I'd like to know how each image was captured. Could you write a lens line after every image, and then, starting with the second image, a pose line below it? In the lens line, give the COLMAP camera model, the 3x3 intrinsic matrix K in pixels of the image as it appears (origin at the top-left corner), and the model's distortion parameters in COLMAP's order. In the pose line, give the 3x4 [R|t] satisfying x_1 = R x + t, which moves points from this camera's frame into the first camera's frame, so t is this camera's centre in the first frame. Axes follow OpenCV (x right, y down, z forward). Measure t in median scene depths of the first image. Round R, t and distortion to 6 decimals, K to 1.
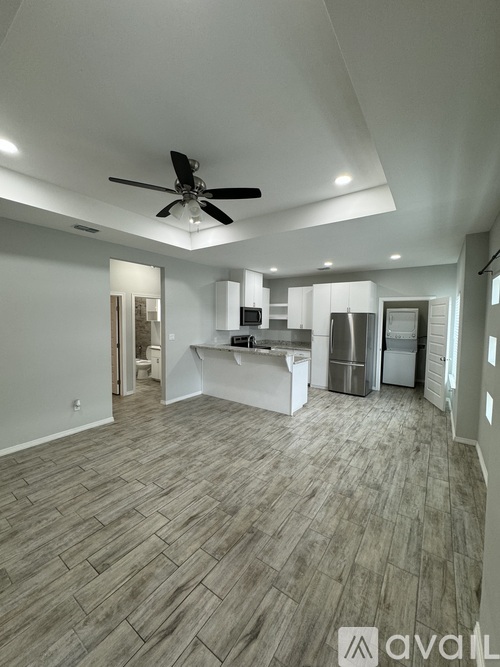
lens RADIAL K [[284.8, 0, 222.2], [0, 284.8, 330.7], [0, 0, 1]] dist [0.001811, -0.000096]
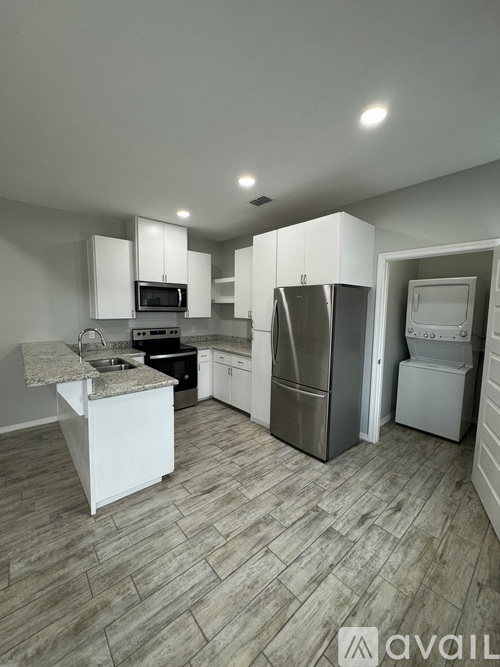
lens RADIAL K [[265.3, 0, 233.2], [0, 265.3, 332.1], [0, 0, 1]] dist [-0.002323, -0.000192]
pose [[0.974465, 0.019671, -0.223677, 0.522177], [-0.009780, 0.998928, 0.045239, -0.003191], [0.224327, -0.041896, 0.973613, 0.639843]]
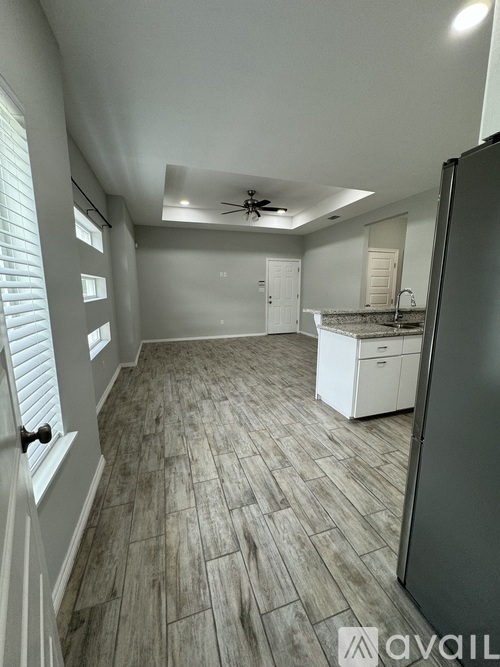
lens RADIAL K [[269.8, 0, 250.0], [0, 269.8, 333.5], [0, 0, 1]] dist [0.000334, -0.000059]
pose [[-0.564537, 0.131635, -0.814844, 0.822227], [-0.042815, 0.981202, 0.188172, 0.024399], [0.824297, 0.141118, -0.548289, 1.166743]]
